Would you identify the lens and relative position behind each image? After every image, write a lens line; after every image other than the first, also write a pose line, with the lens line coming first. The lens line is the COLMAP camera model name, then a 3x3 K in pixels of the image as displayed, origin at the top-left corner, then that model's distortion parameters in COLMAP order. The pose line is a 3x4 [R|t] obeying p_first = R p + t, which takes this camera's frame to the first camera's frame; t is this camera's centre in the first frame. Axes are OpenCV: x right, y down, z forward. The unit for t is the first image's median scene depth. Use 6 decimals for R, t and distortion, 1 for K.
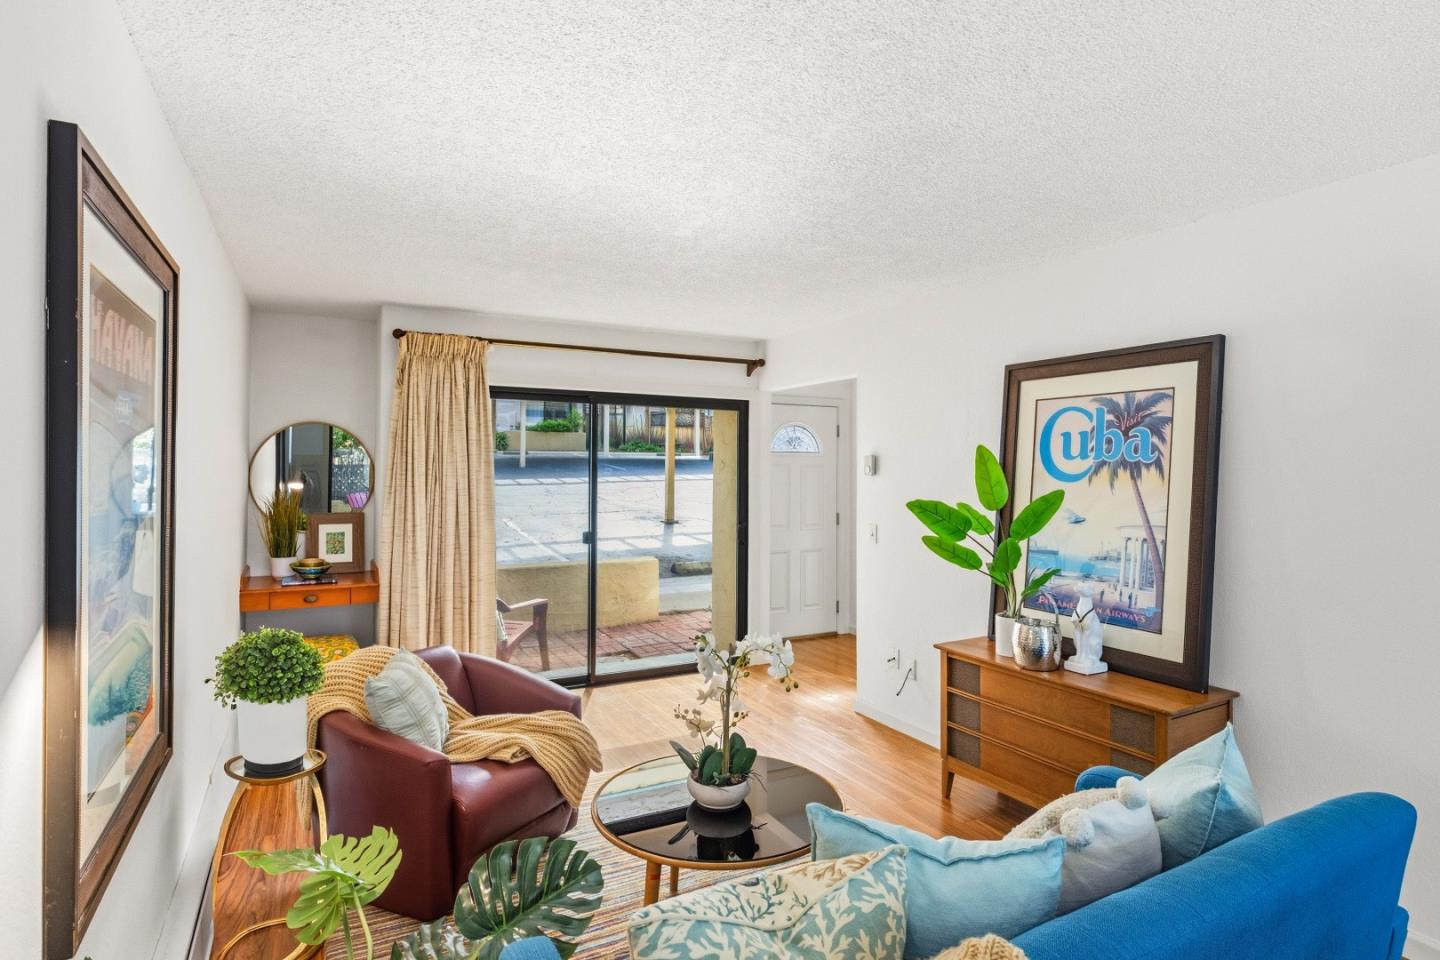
lens RADIAL K [[766.2, 0, 720.2], [0, 766.2, 458.2], [0, 0, 1]] dist [-0.005225, -0.000523]
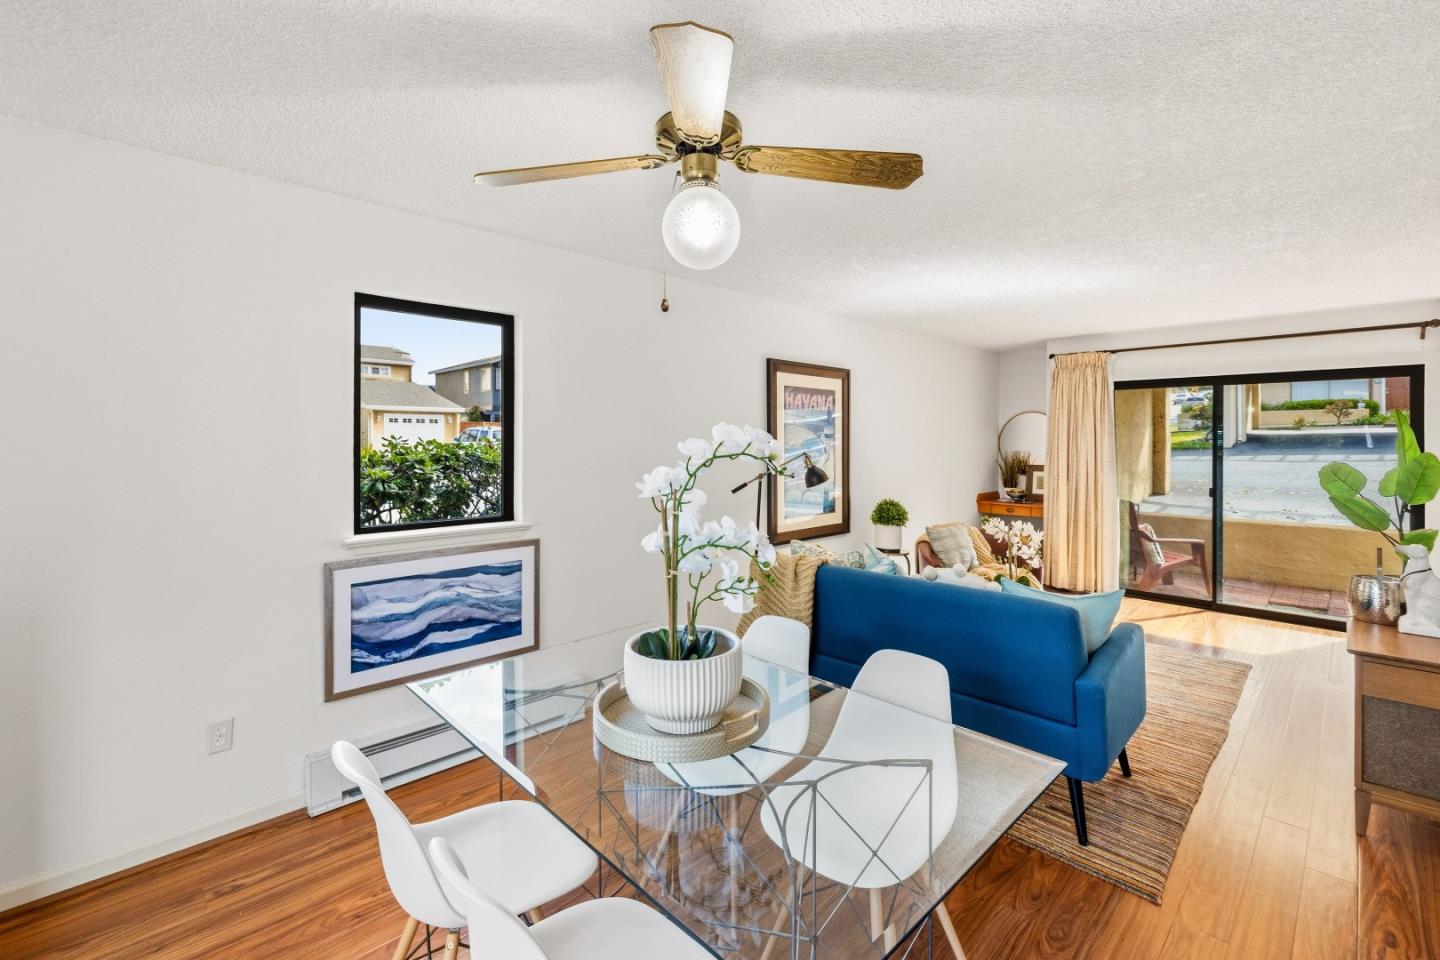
lens RADIAL K [[643.7, 0, 729.4], [0, 643.7, 441.0], [0, 0, 1]] dist [-0.001196, -0.000096]
pose [[0.292547, -0.004717, -0.956239, 0.714630], [0.013236, 0.999912, -0.000883, 0.011189], [0.956159, -0.012399, 0.292584, -0.077627]]
